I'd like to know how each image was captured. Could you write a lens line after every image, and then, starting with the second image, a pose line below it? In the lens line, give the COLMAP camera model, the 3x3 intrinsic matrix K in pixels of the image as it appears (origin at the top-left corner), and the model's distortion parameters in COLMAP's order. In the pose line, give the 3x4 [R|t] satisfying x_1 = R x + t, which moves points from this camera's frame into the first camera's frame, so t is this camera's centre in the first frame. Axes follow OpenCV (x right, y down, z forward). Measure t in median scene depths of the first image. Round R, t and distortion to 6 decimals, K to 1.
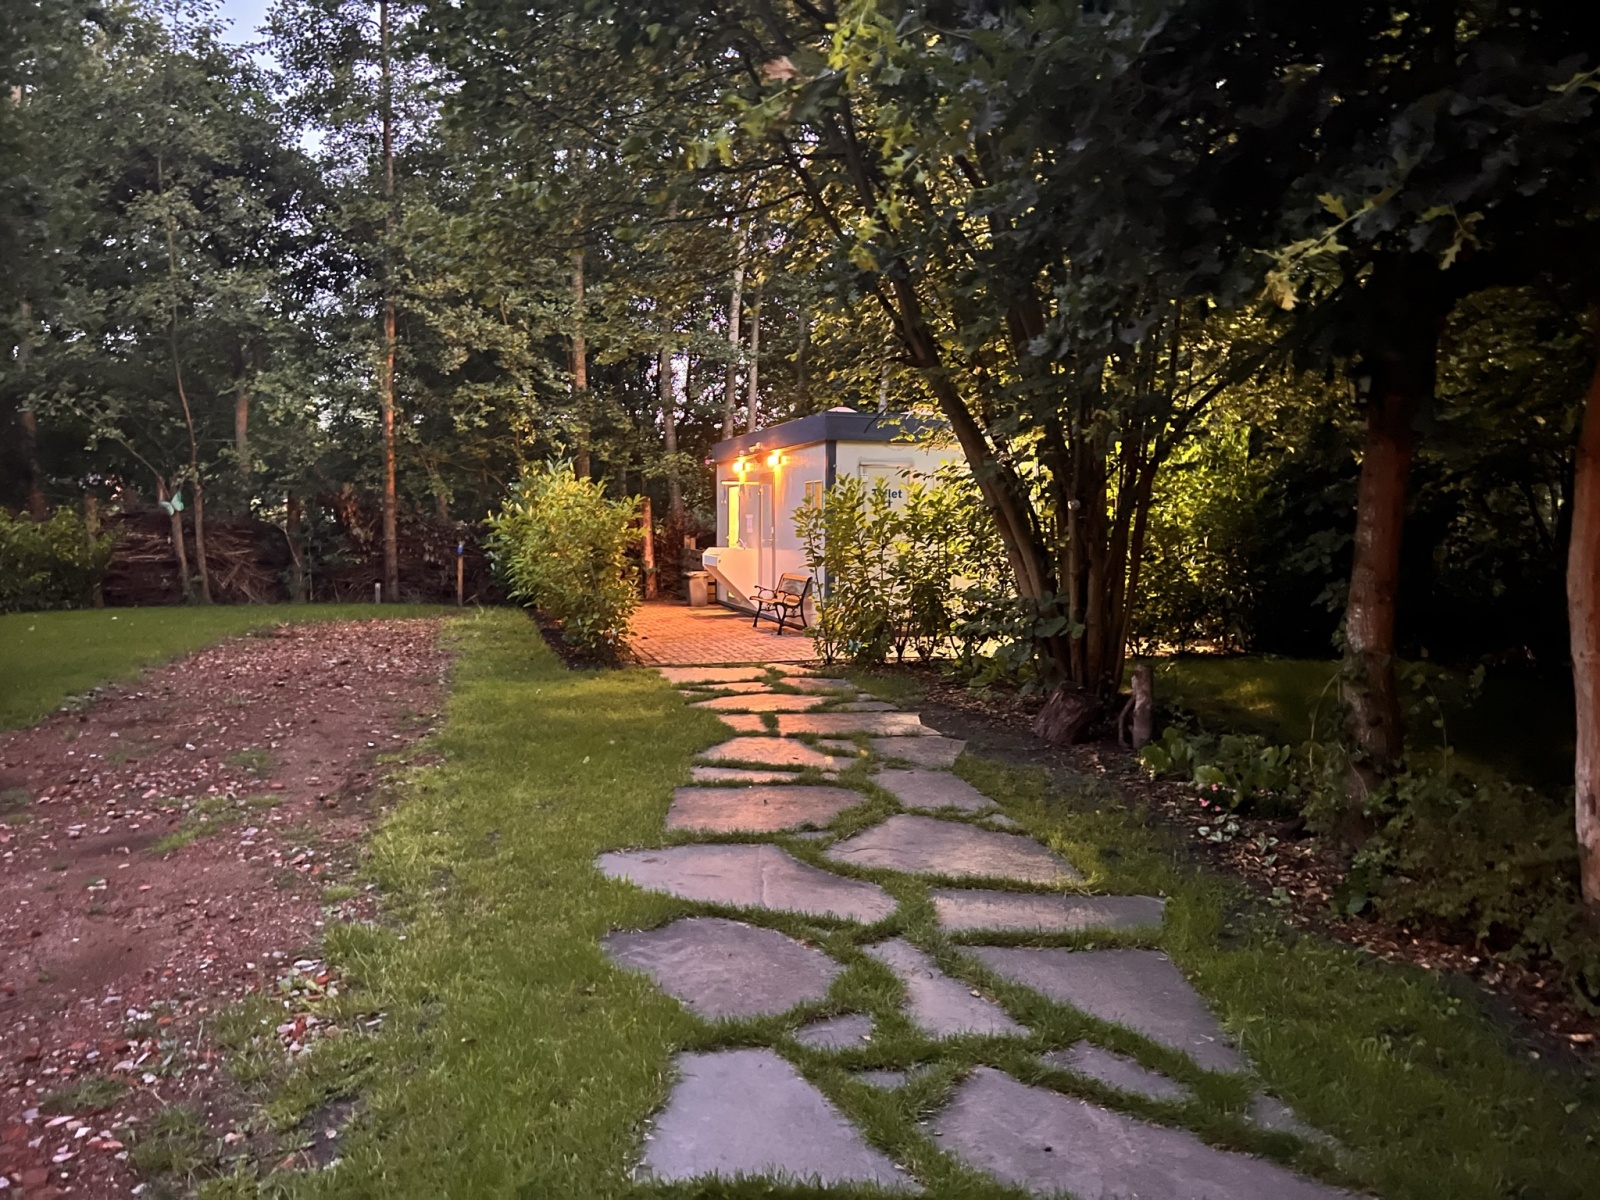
lens RADIAL K [[1193.6, 0, 800.5], [0, 1193.6, 598.4], [0, 0, 1]] dist [-0.002392, -0.003680]
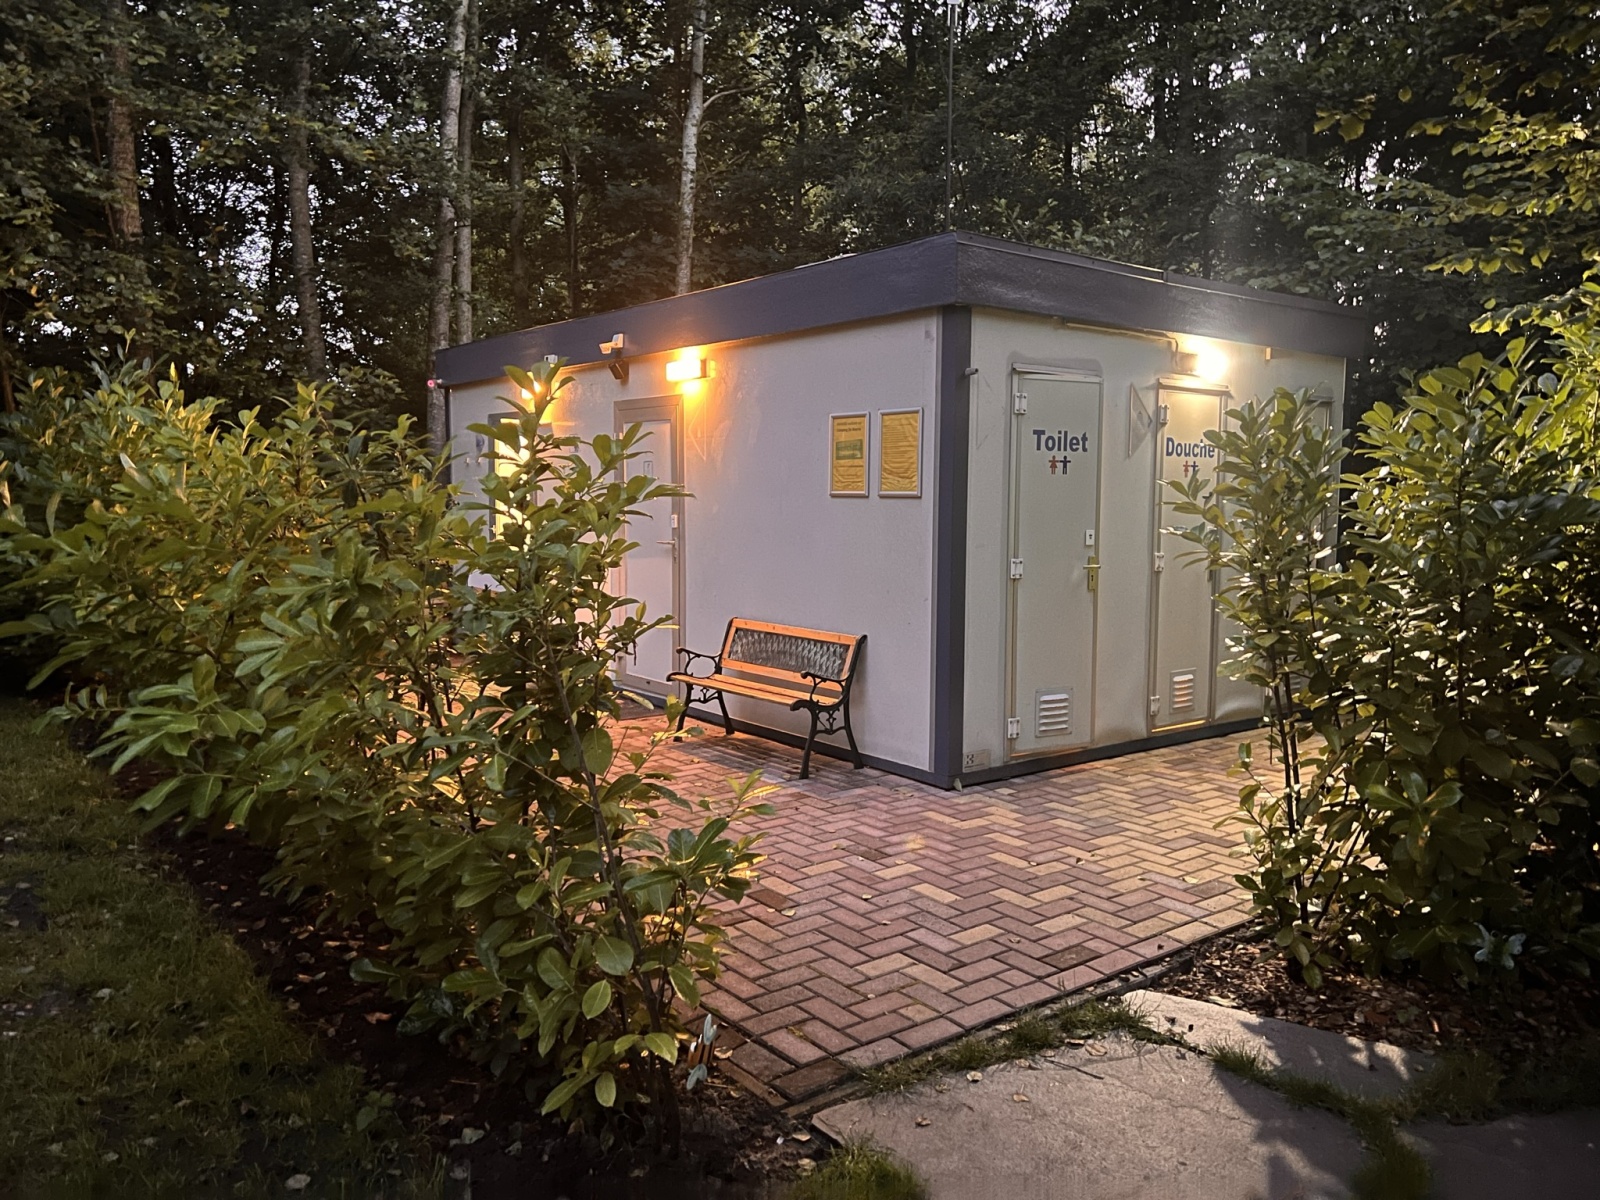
lens RADIAL K [[1193.6, 0, 799.3], [0, 1193.6, 600.5], [0, 0, 1]] dist [-0.002392, -0.003680]
pose [[0.927467, -0.031581, 0.372570, -0.172101], [0.020514, 0.999224, 0.033632, -0.045495], [-0.373343, -0.023550, 0.927395, 0.611812]]
